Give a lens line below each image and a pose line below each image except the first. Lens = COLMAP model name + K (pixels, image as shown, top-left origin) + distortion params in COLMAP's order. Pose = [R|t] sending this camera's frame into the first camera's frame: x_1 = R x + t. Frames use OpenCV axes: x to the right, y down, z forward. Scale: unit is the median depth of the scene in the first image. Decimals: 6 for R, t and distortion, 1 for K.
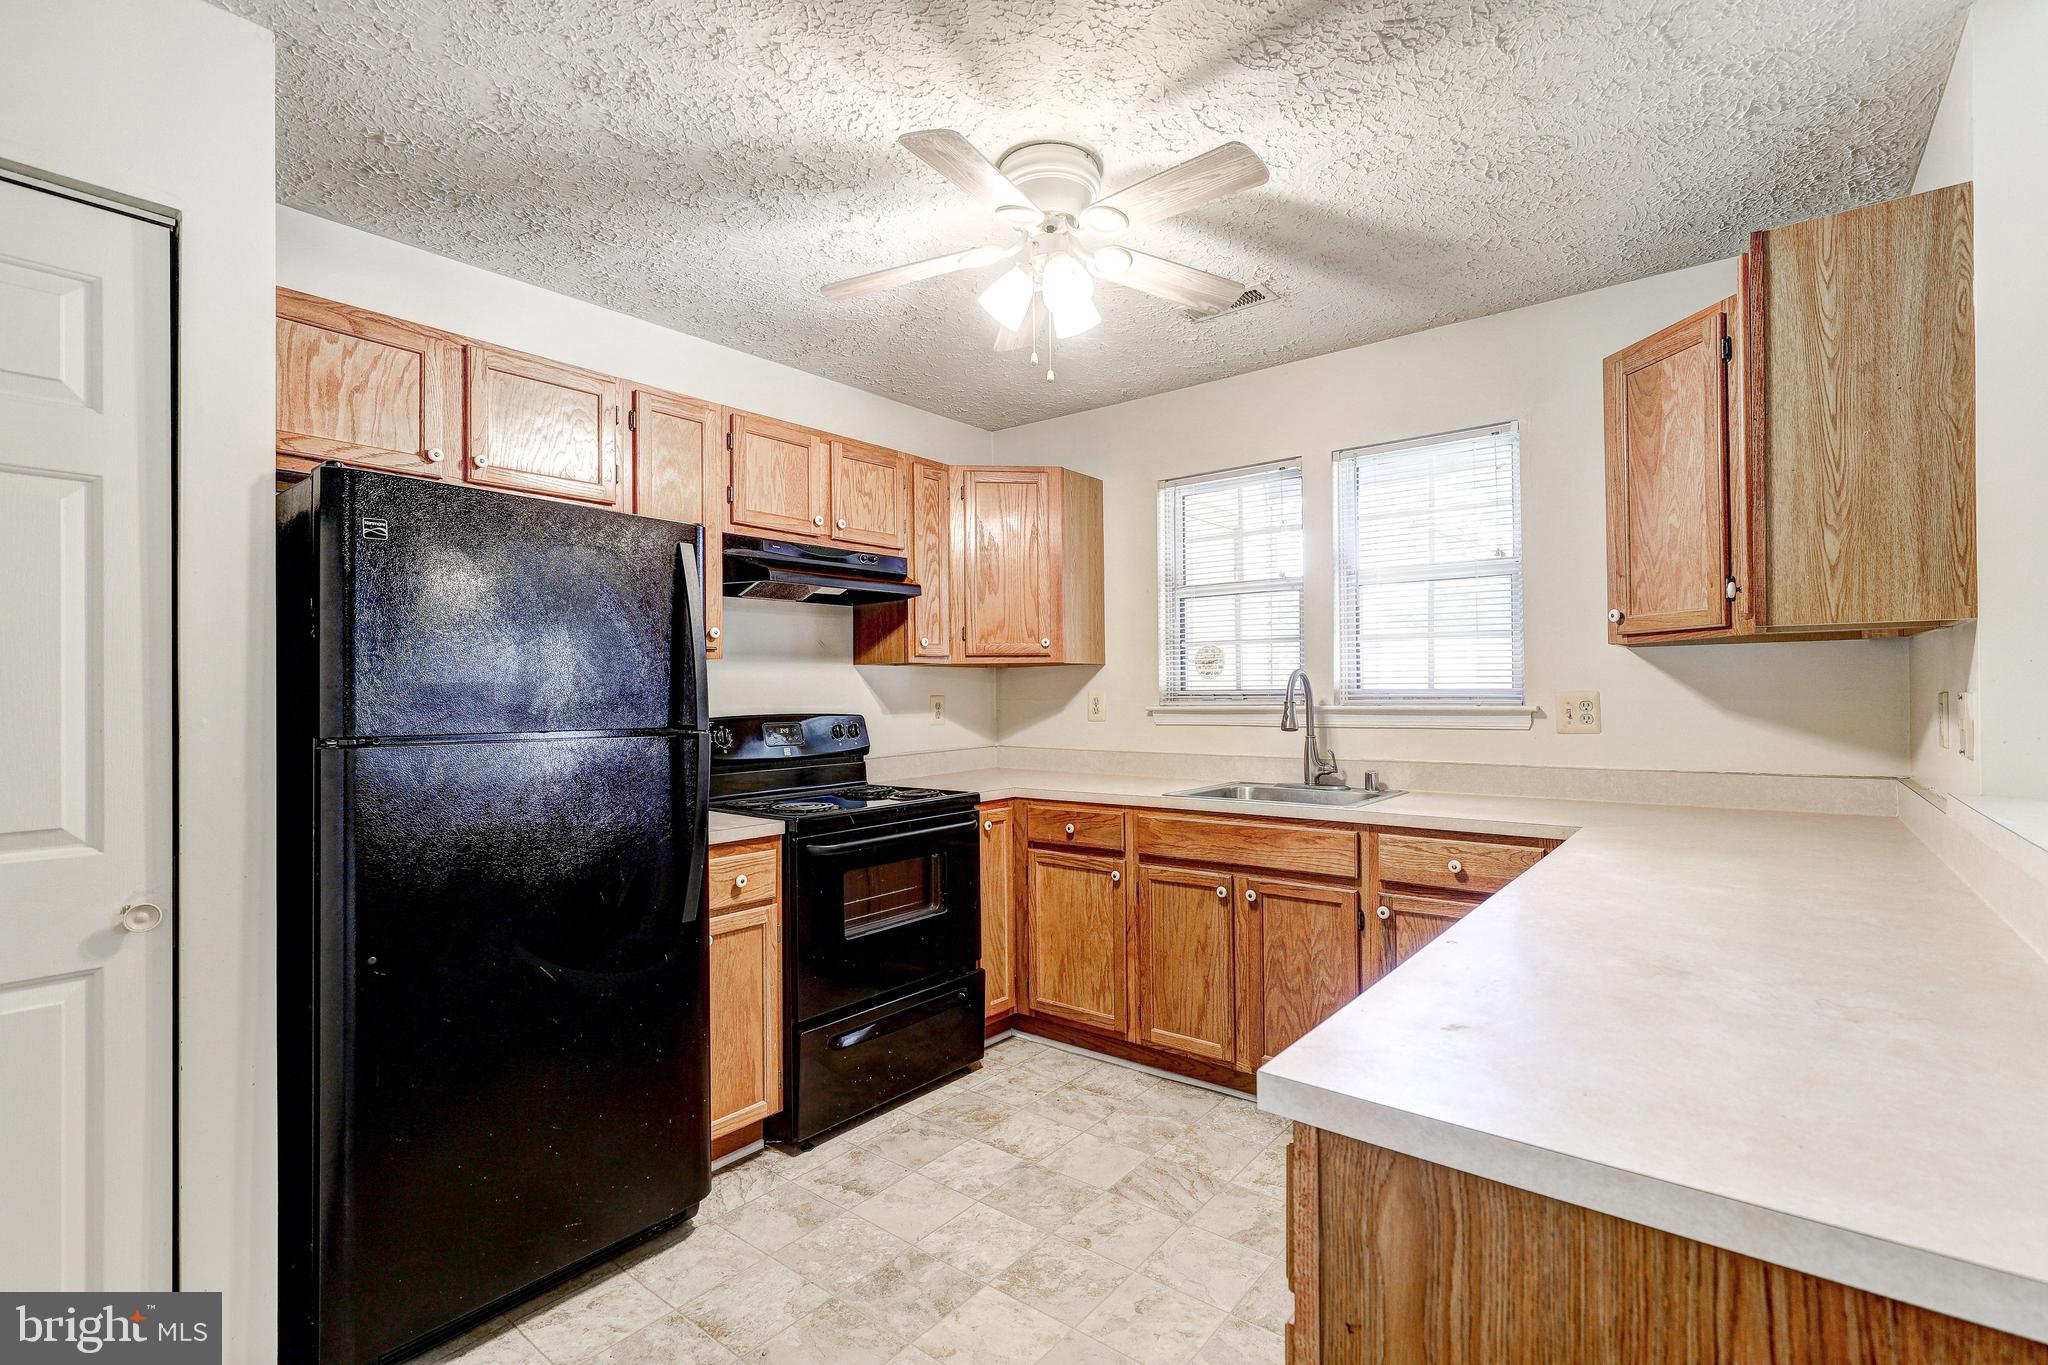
lens RADIAL K [[905.3, 0, 1037.1], [0, 905.3, 685.0], [0, 0, 1]] dist [0.002815, 0.000015]
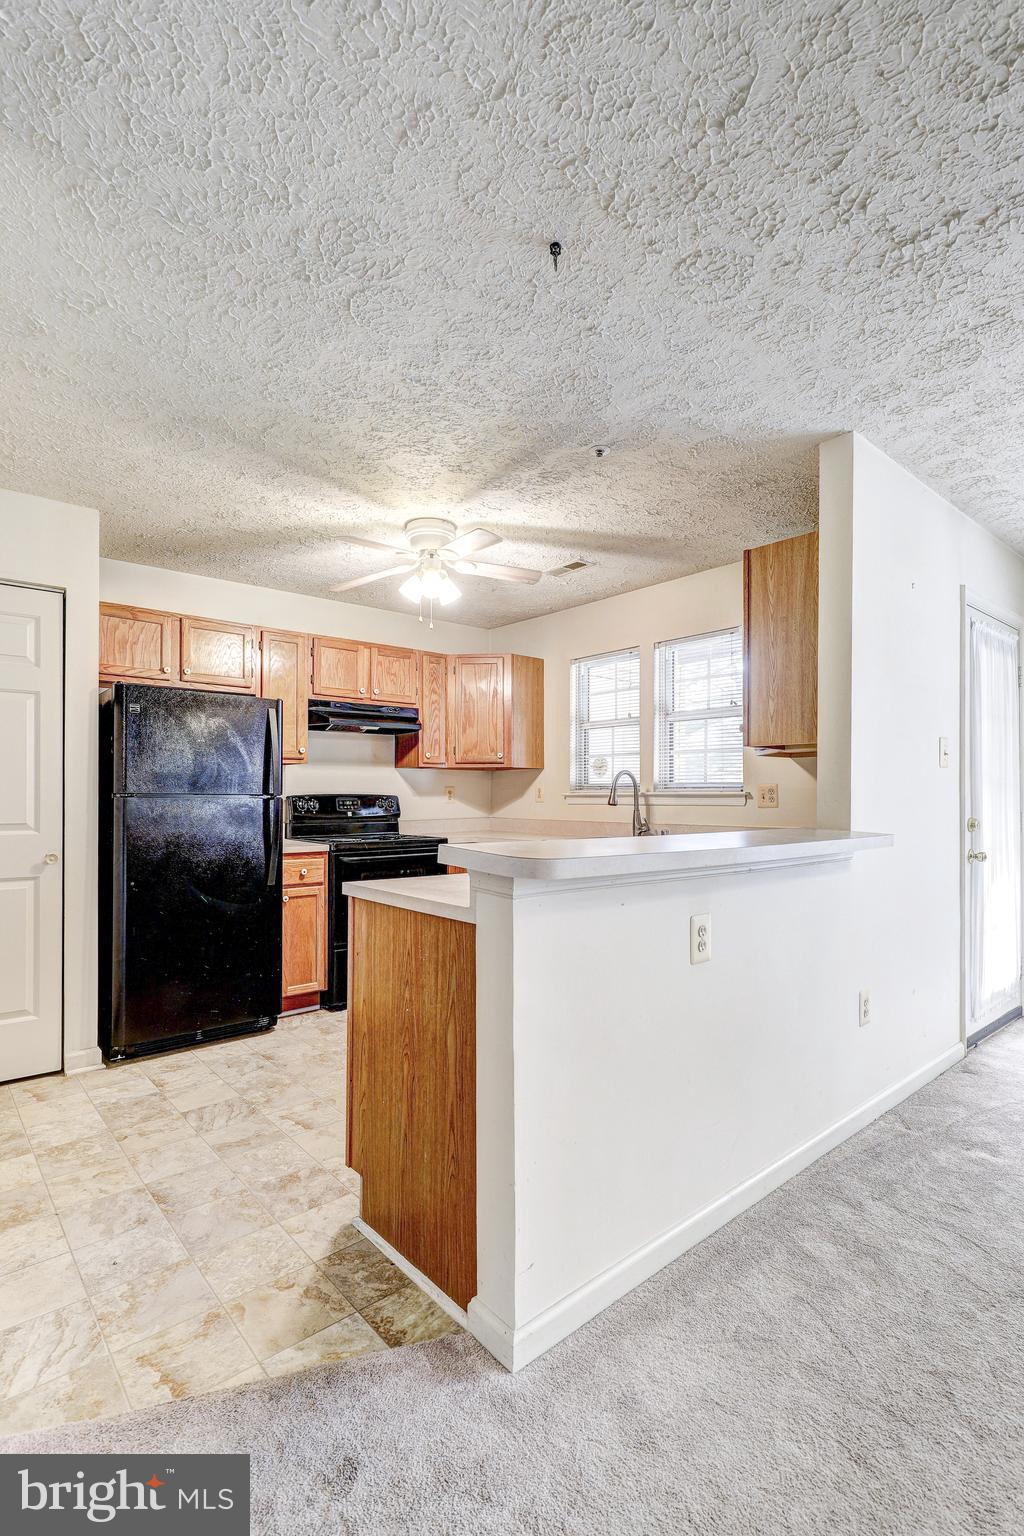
lens RADIAL K [[695.8, 0, 523.8], [0, 695.8, 792.6], [0, 0, 1]] dist [0.006175, 0.000139]
pose [[0.983474, 0.009416, -0.180802, 0.376236], [-0.008653, 0.999950, 0.005009, 0.021743], [0.180840, -0.003362, 0.983507, -0.385421]]
